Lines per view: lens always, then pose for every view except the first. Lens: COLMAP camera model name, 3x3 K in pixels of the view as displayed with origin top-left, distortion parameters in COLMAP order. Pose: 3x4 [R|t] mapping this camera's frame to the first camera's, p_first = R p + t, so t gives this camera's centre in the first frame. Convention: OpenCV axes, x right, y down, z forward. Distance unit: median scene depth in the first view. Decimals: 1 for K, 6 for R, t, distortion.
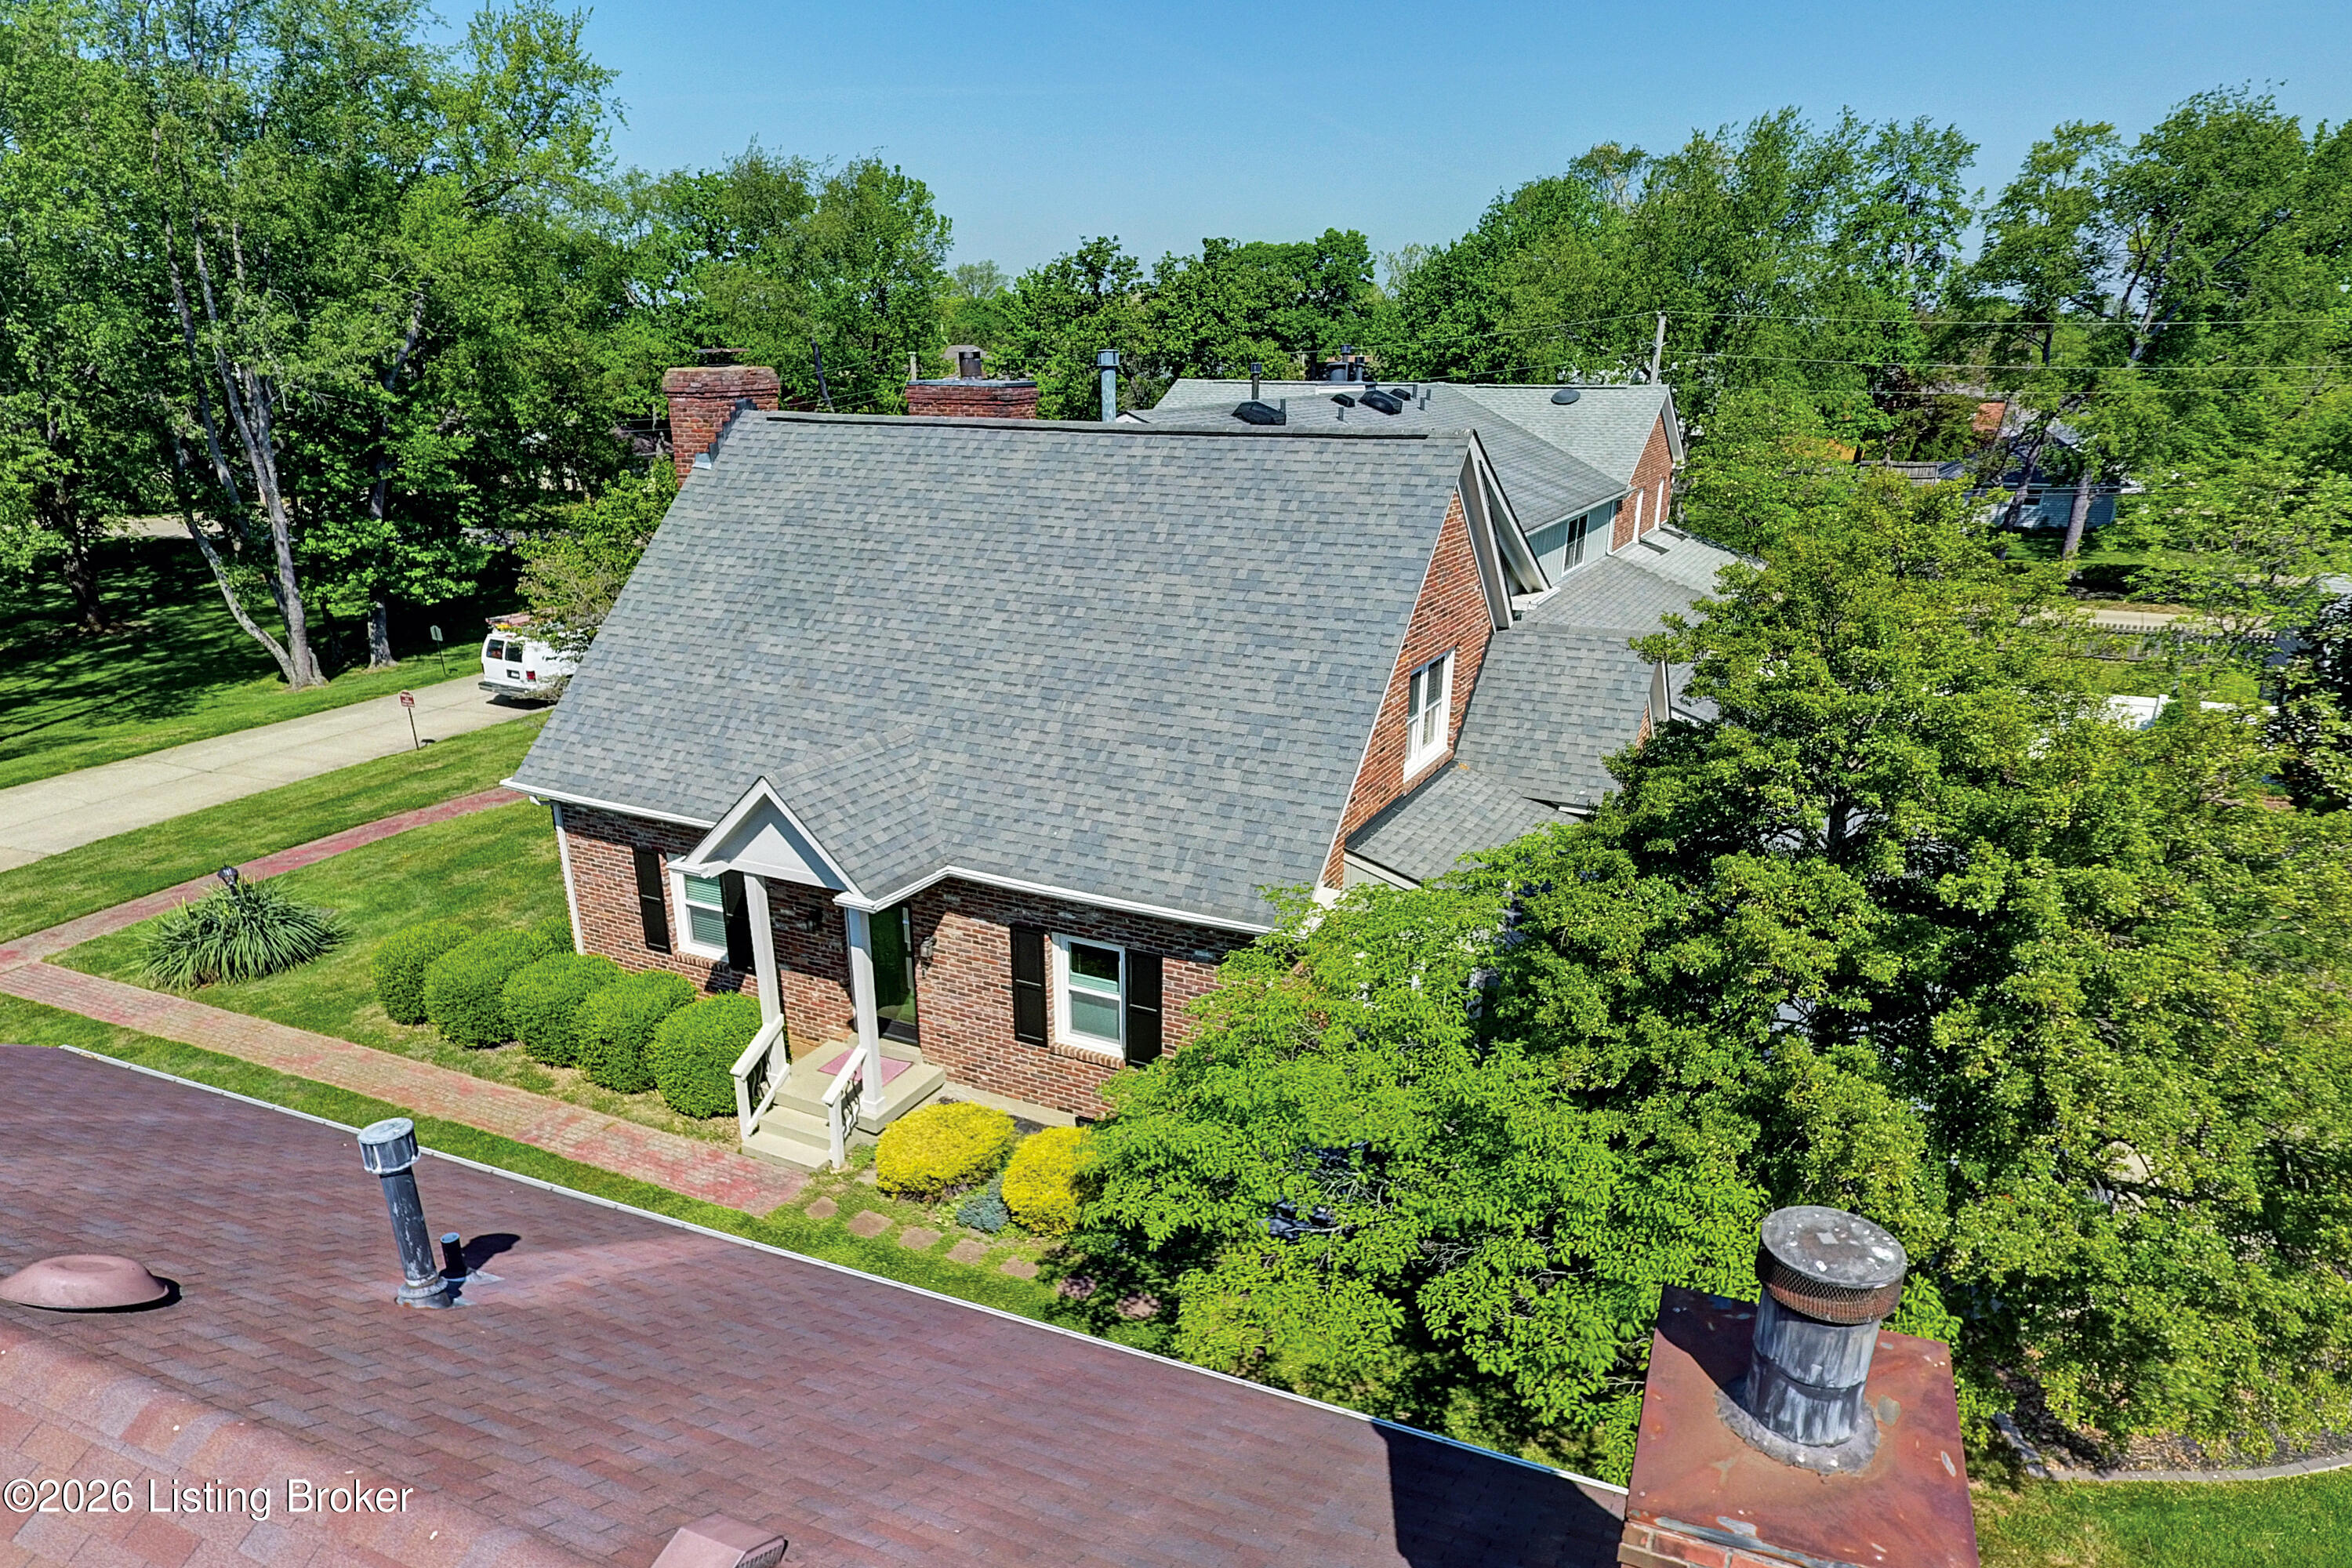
lens RADIAL K [[1449.7, 0, 1189.1], [0, 1449.7, 893.3], [0, 0, 1]] dist [-0.002659, 0.000326]
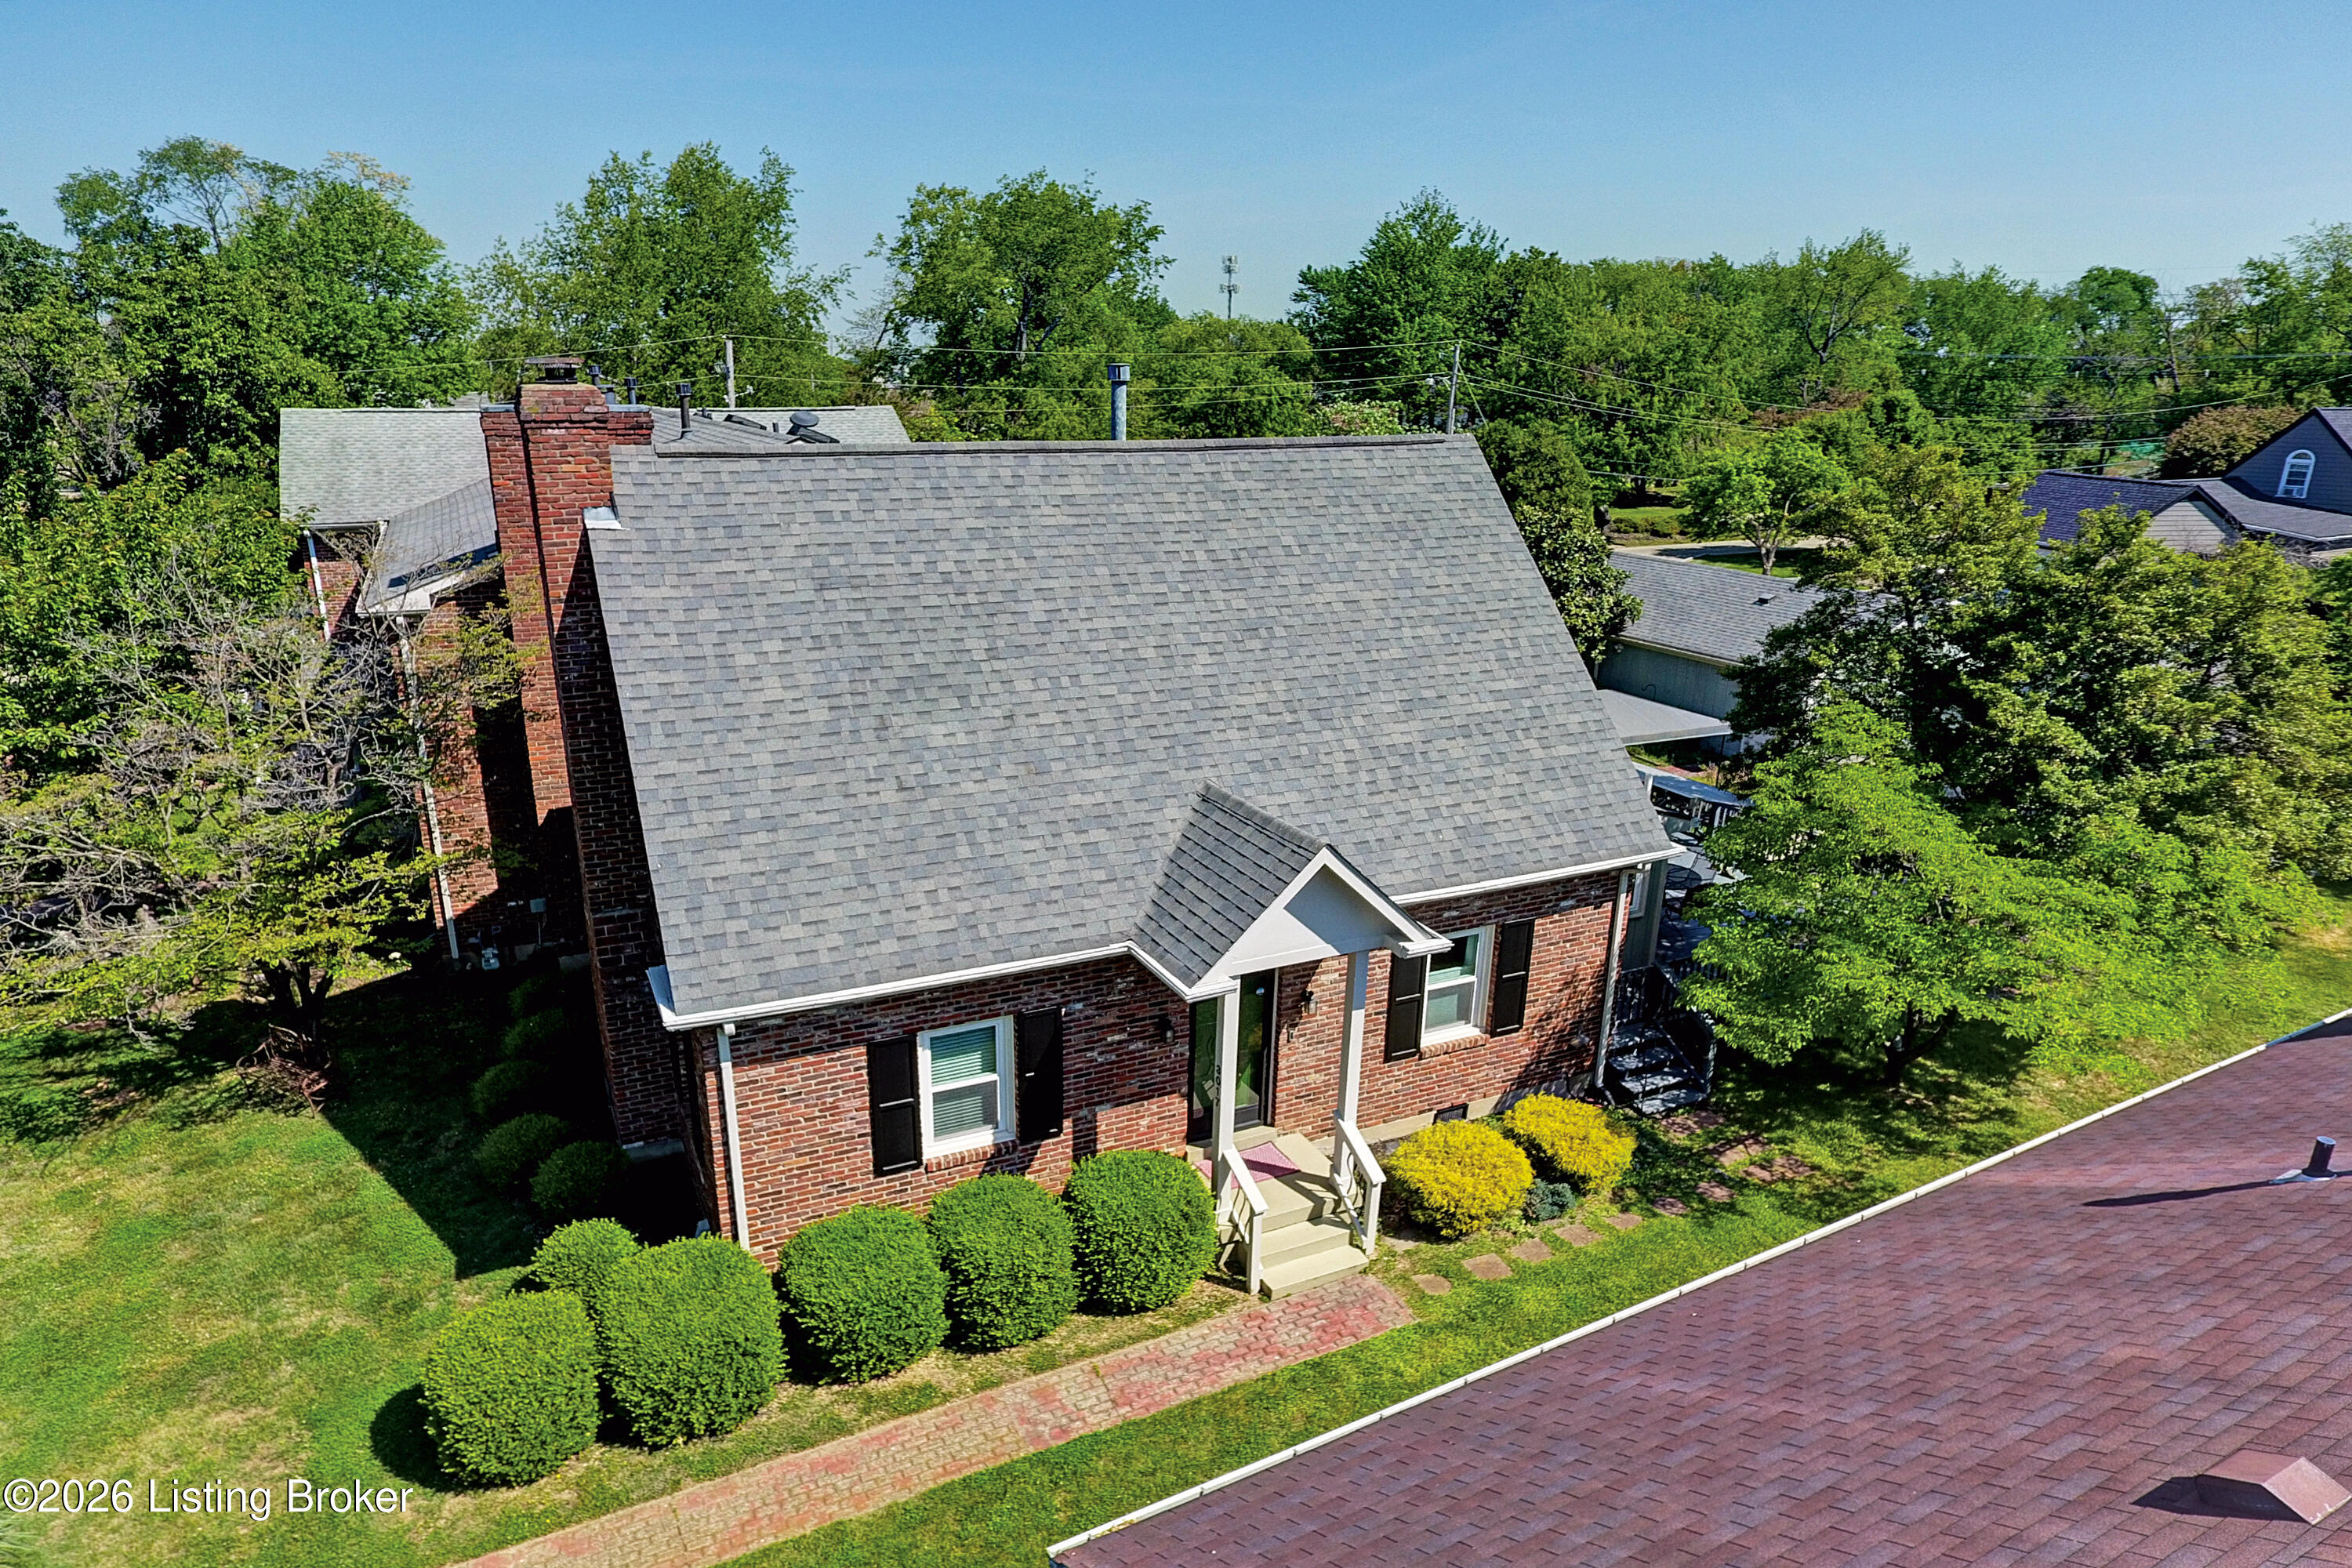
lens RADIAL K [[1449.7, 0, 1189.1], [0, 1449.7, 893.3], [0, 0, 1]] dist [-0.002659, 0.000326]
pose [[0.596839, -0.266219, 0.756909, -0.886481], [0.279296, 0.953287, 0.115059, -0.154107], [-0.752182, 0.142730, 0.643312, 0.440851]]
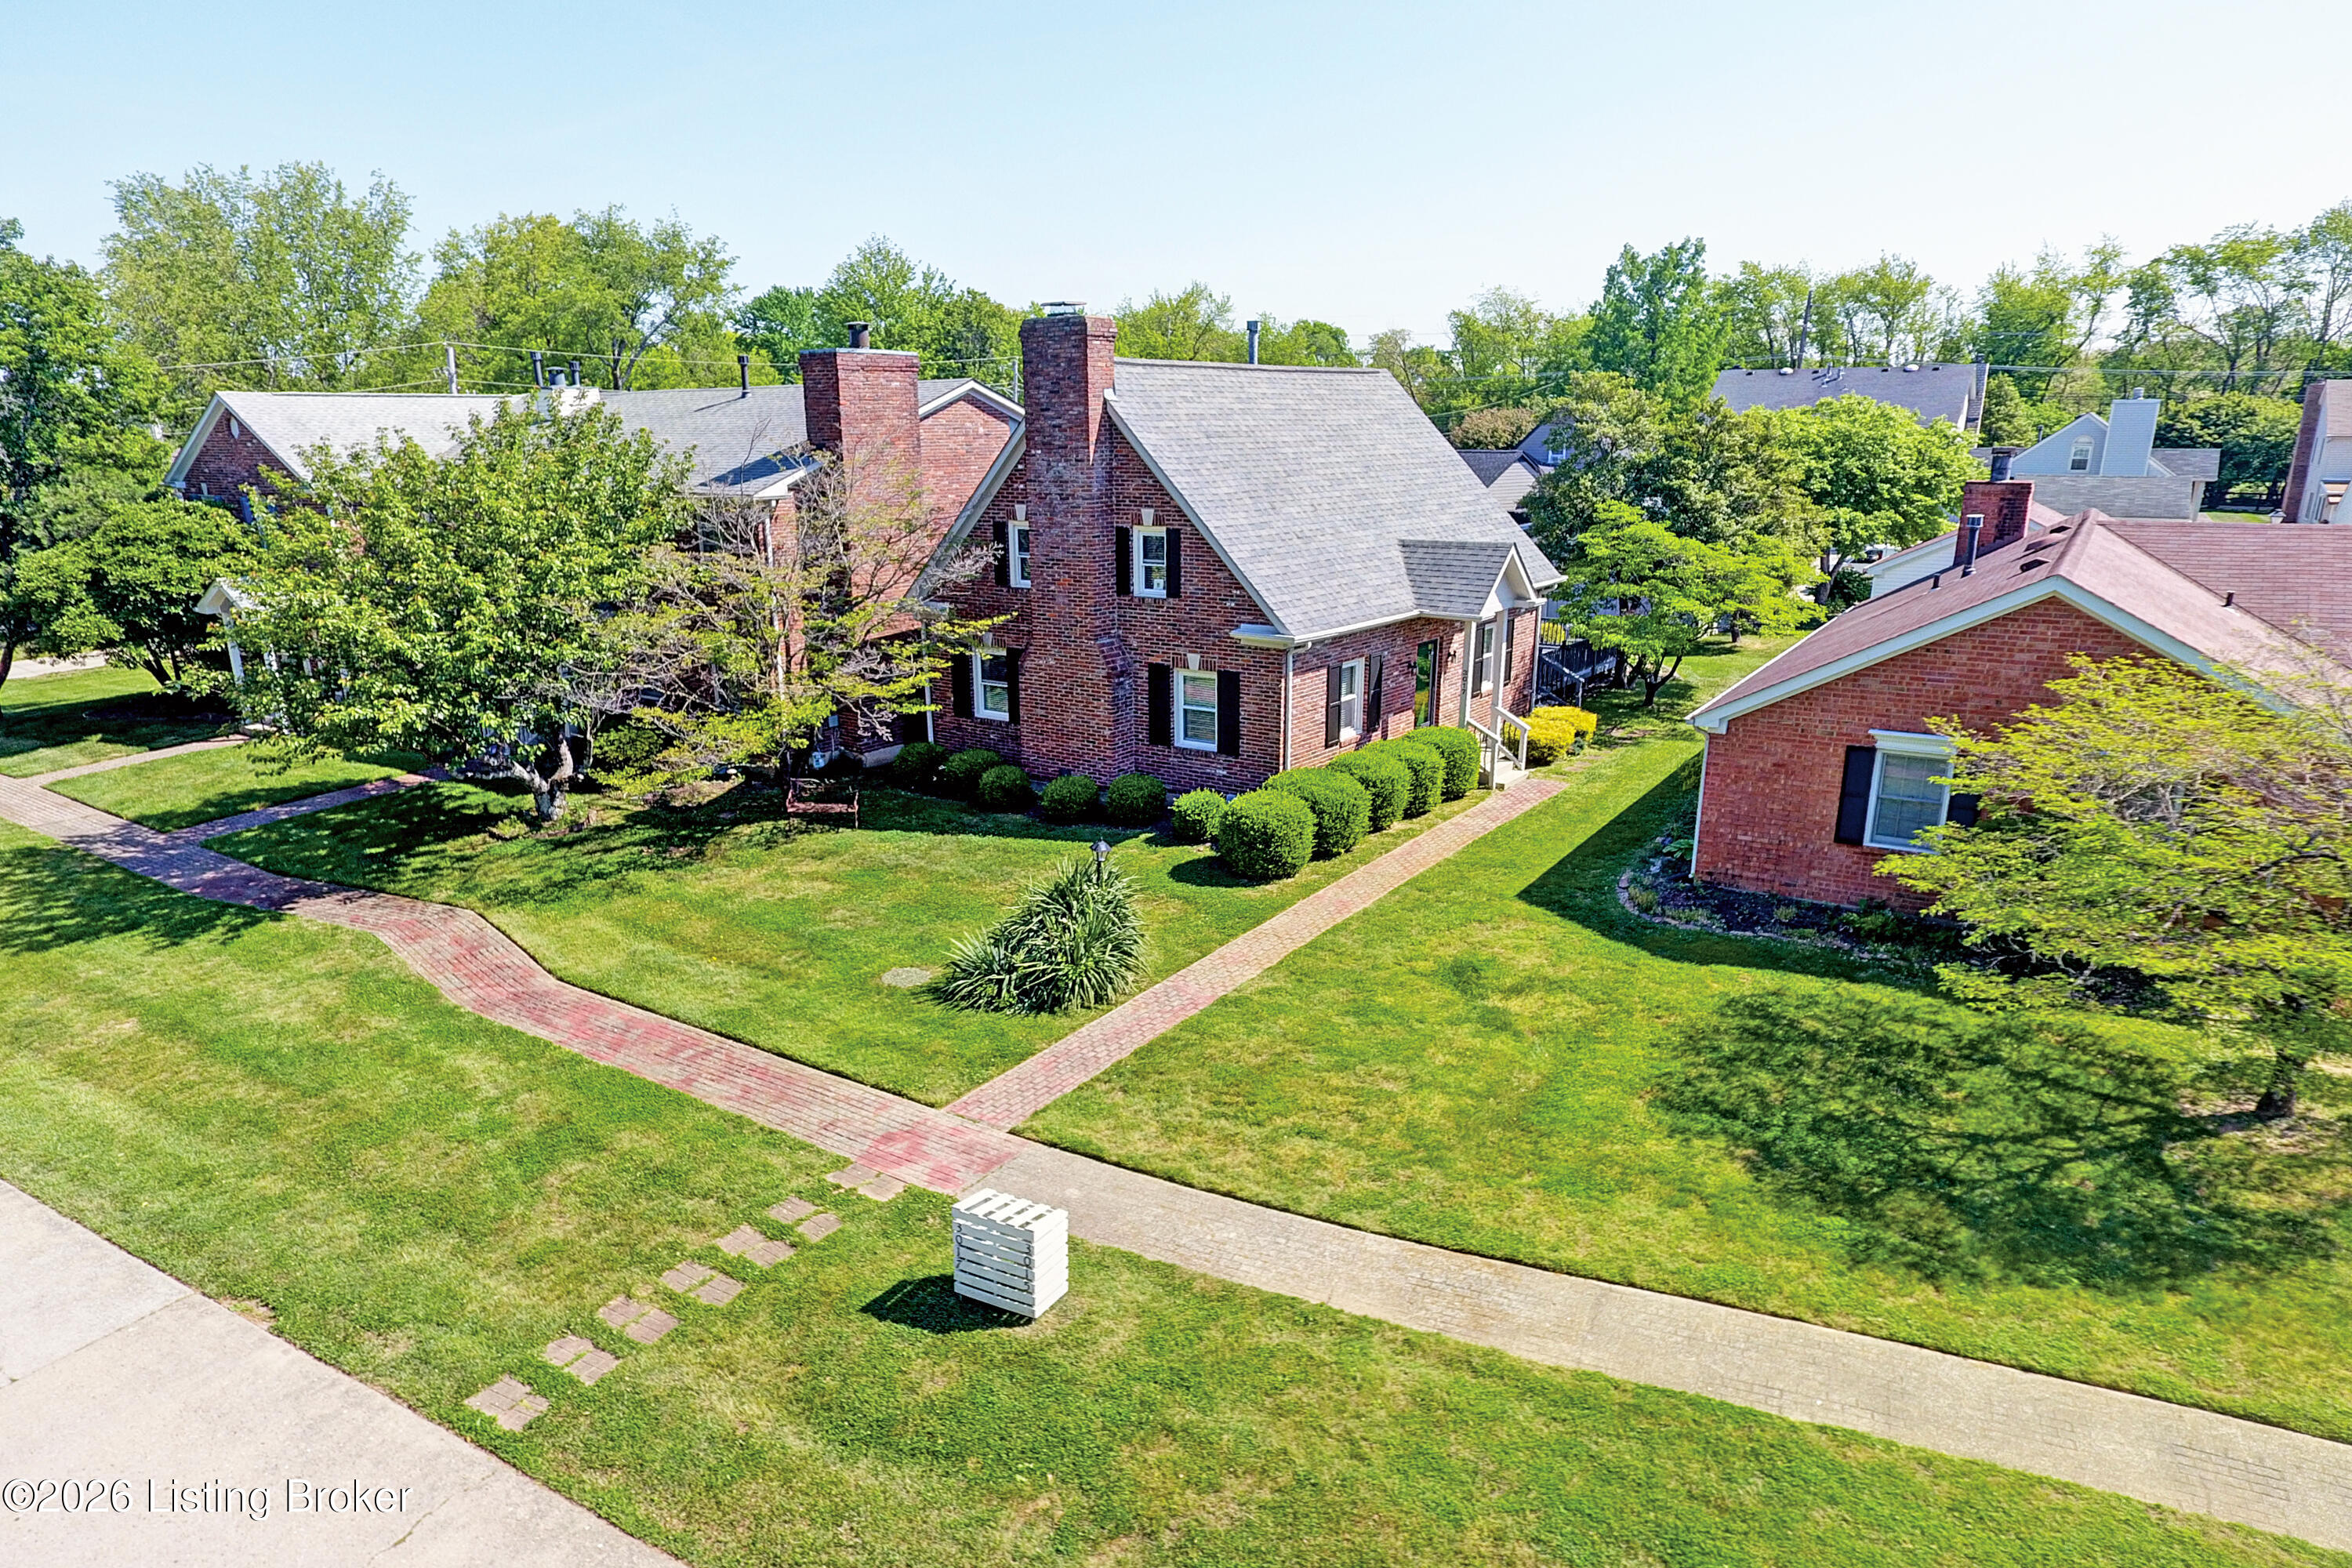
lens RADIAL K [[1433.7, 0, 1179.3], [0, 1433.7, 895.7], [0, 0, 1]] dist [-0.002922, -0.000219]
pose [[0.150917, -0.309769, 0.938758, -1.857807], [0.363927, 0.900351, 0.238589, -0.225640], [-0.919120, 0.305632, 0.248612, 0.940096]]
